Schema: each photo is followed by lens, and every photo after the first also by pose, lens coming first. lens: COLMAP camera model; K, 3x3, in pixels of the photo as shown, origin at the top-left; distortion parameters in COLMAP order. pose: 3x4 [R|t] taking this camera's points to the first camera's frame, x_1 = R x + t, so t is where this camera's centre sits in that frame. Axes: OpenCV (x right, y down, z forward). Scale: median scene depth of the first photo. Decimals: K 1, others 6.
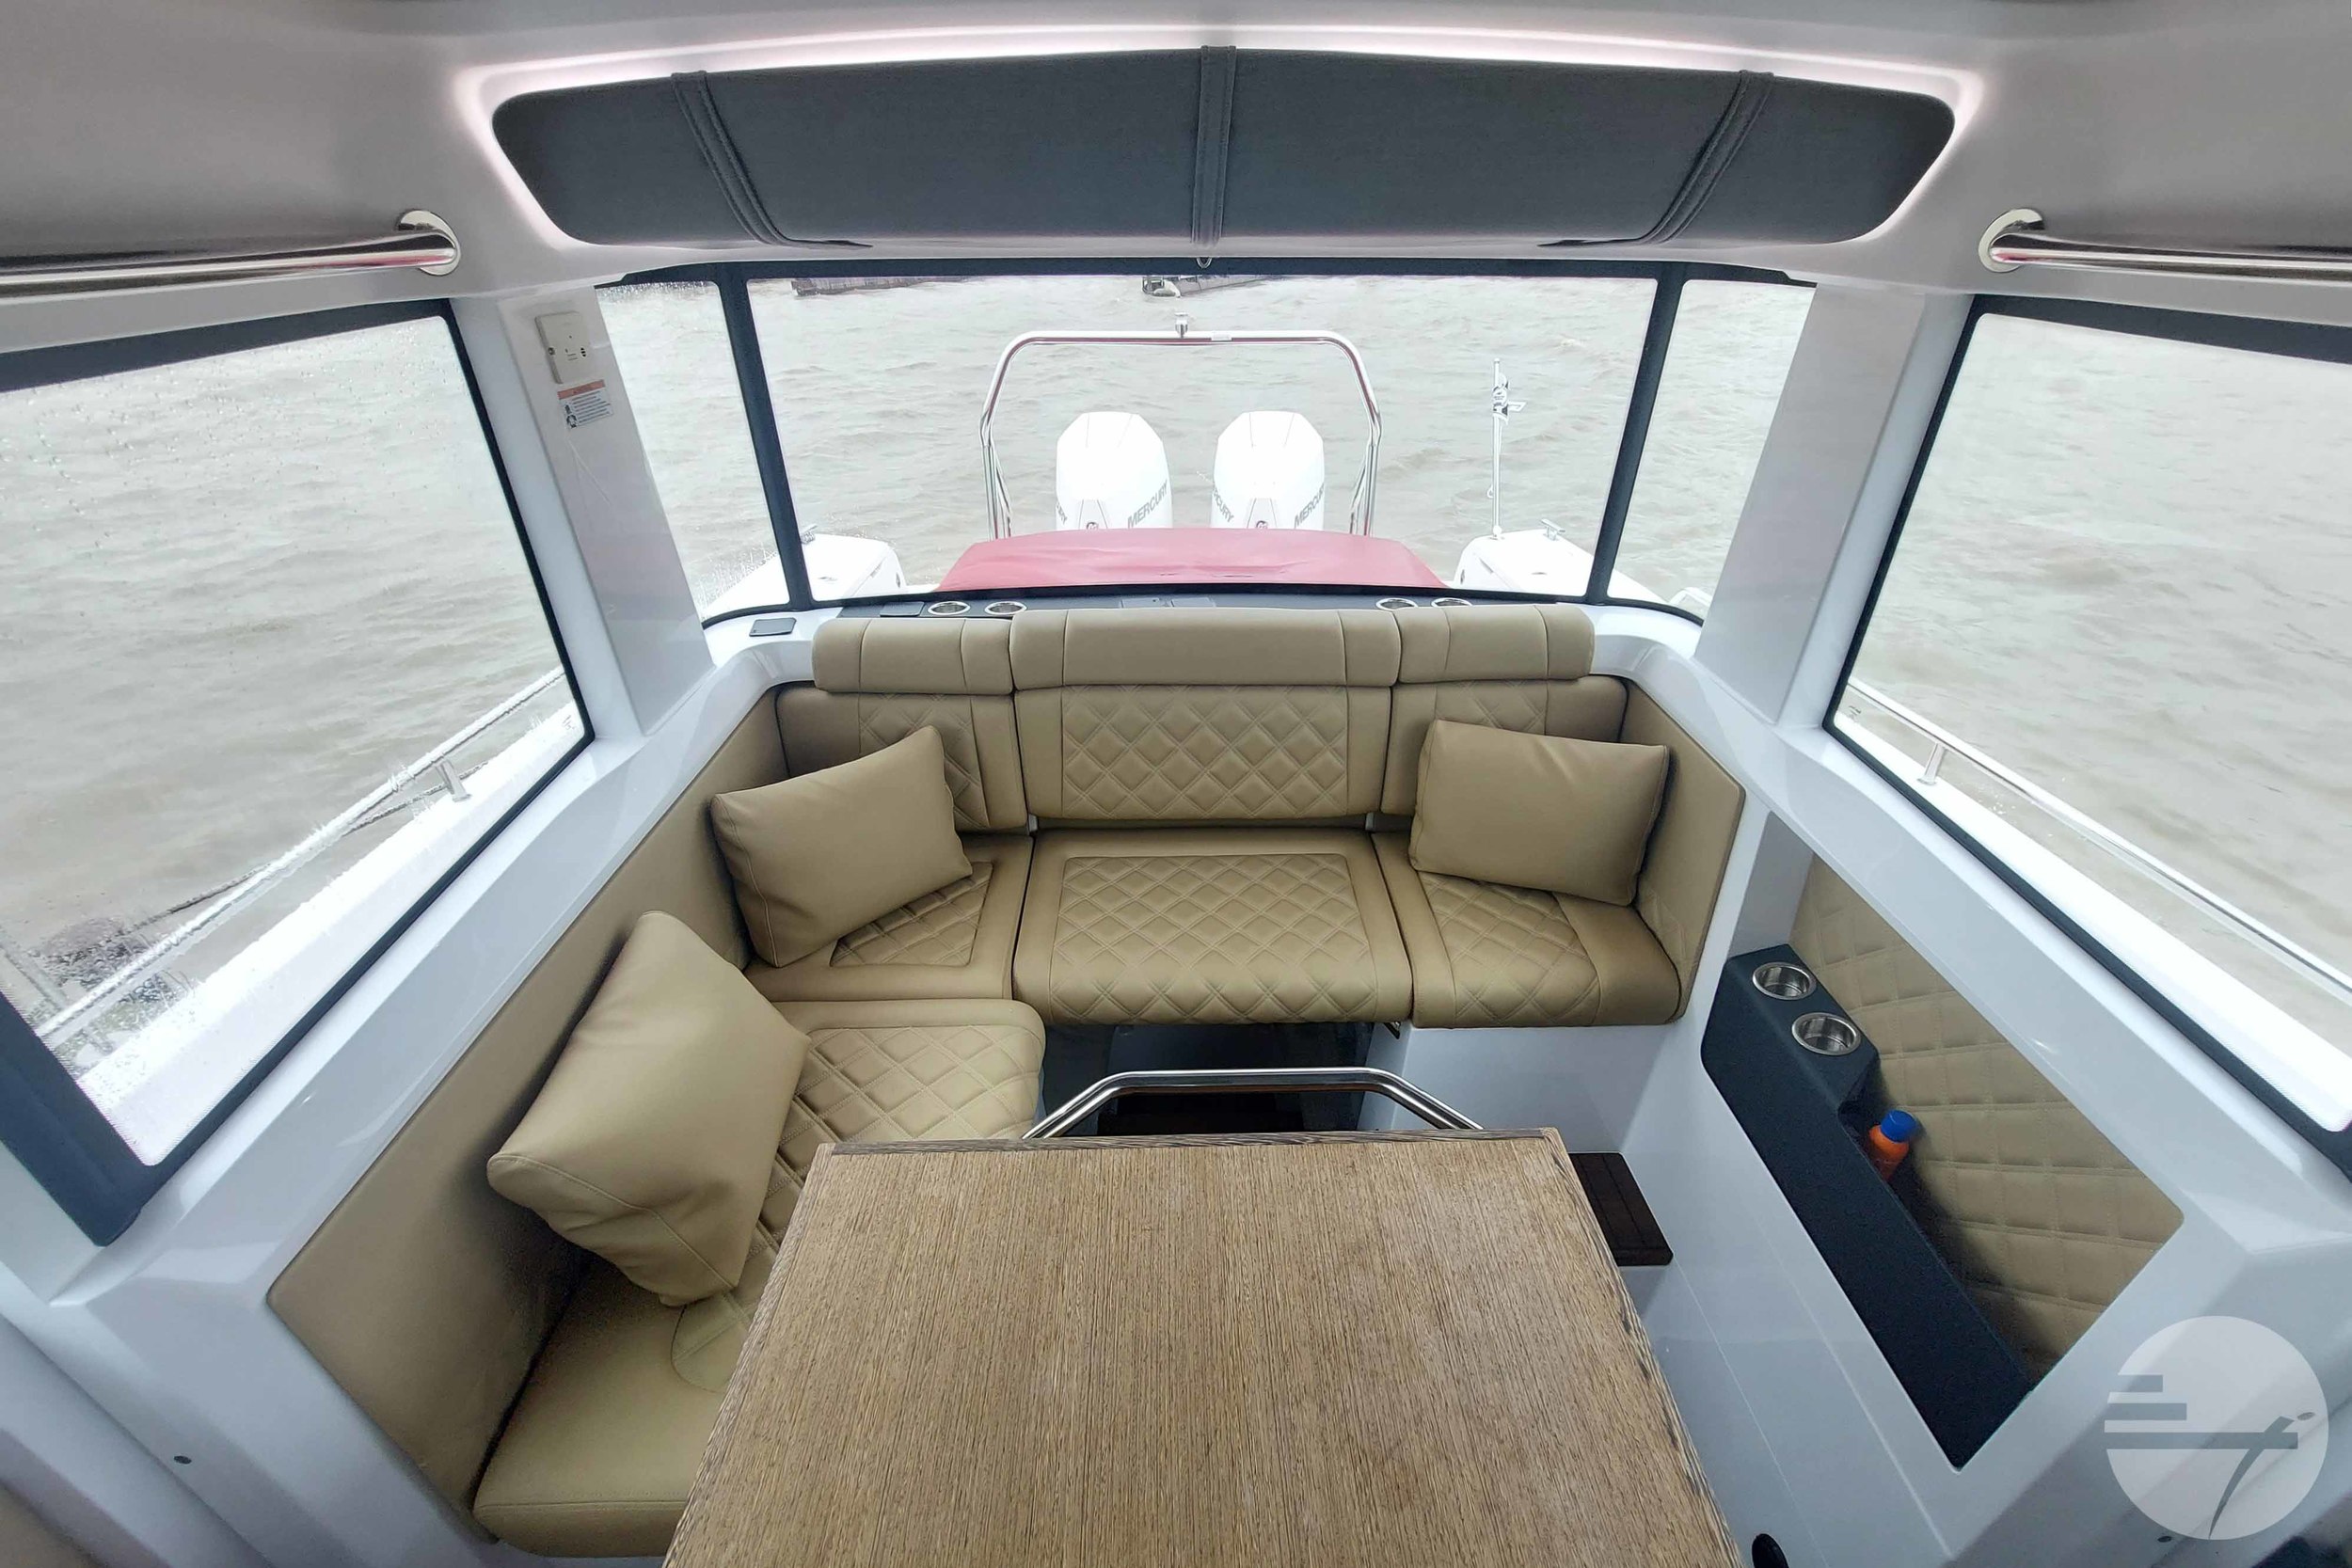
lens RADIAL K [[950.0, 0, 1174.4], [0, 950.0, 881.4], [0, 0, 1]] dist [-0.010812, -0.000449]
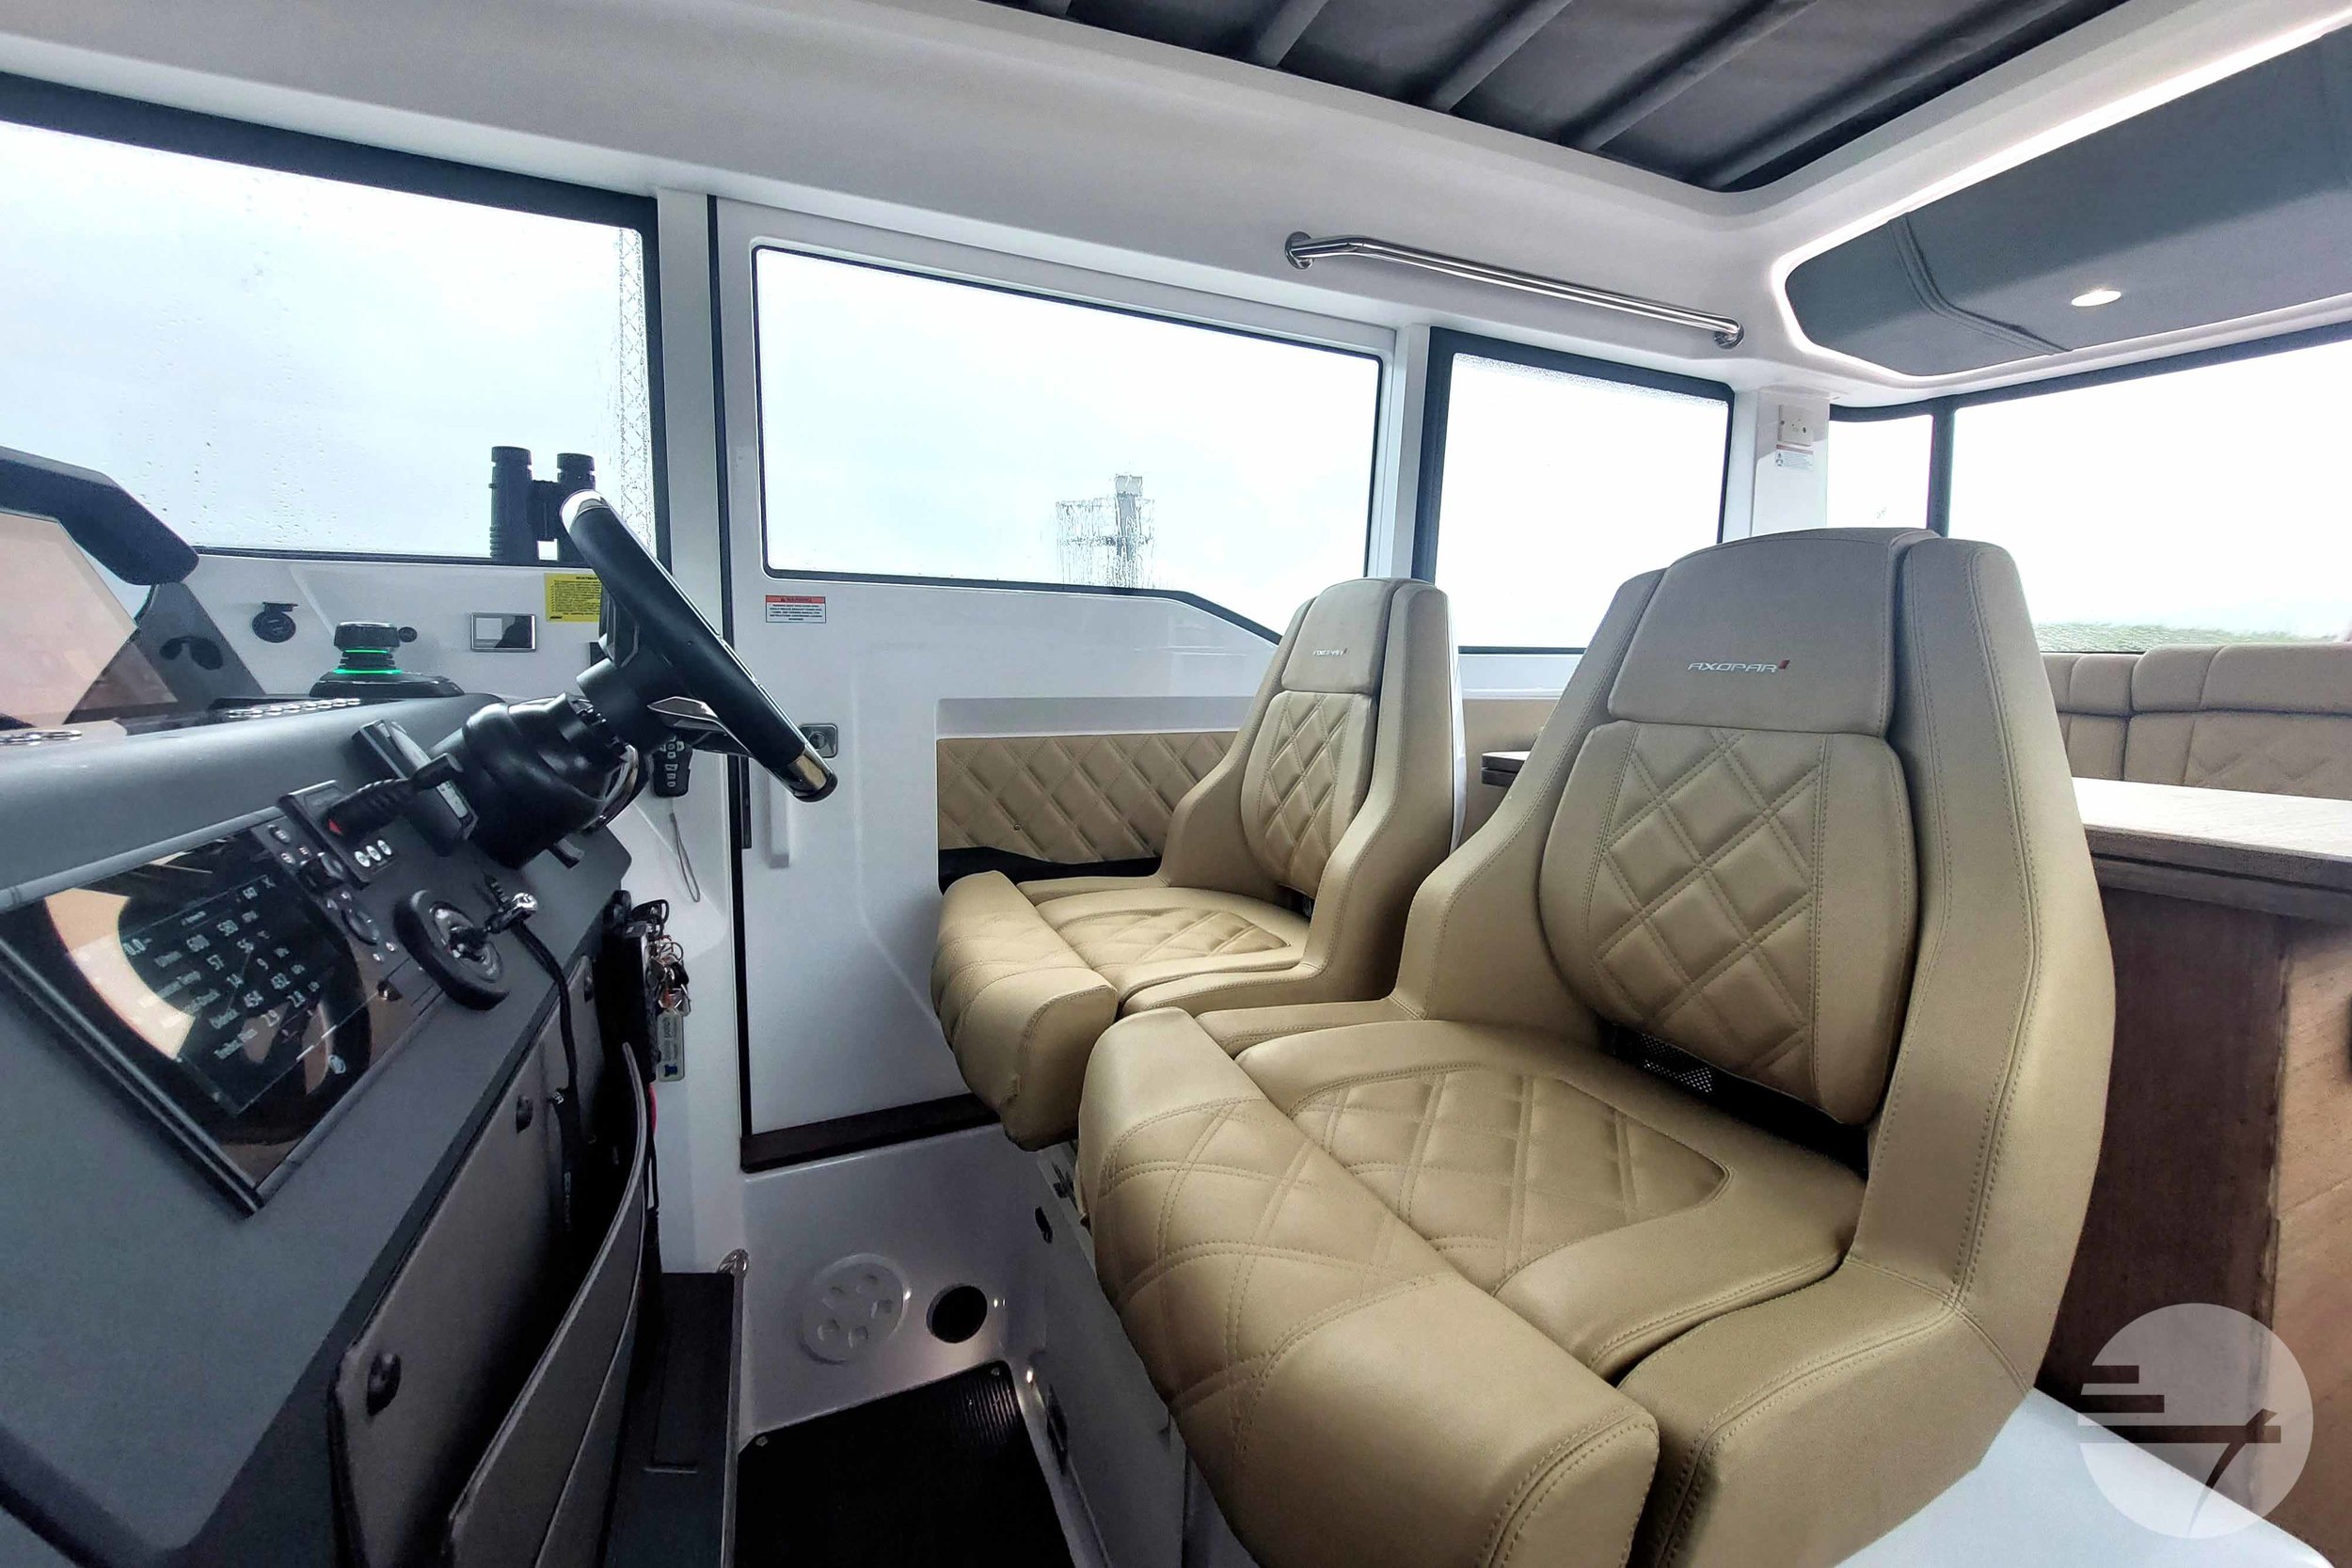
lens RADIAL K [[946.5, 0, 1184.0], [0, 946.5, 710.3], [0, 0, 1]] dist [-0.010814, -0.000102]
pose [[0.404489, 0.056828, -0.912776, 0.348182], [-0.541431, 0.819243, -0.188925, 0.549993], [0.737049, 0.570623, 0.362144, -0.091071]]
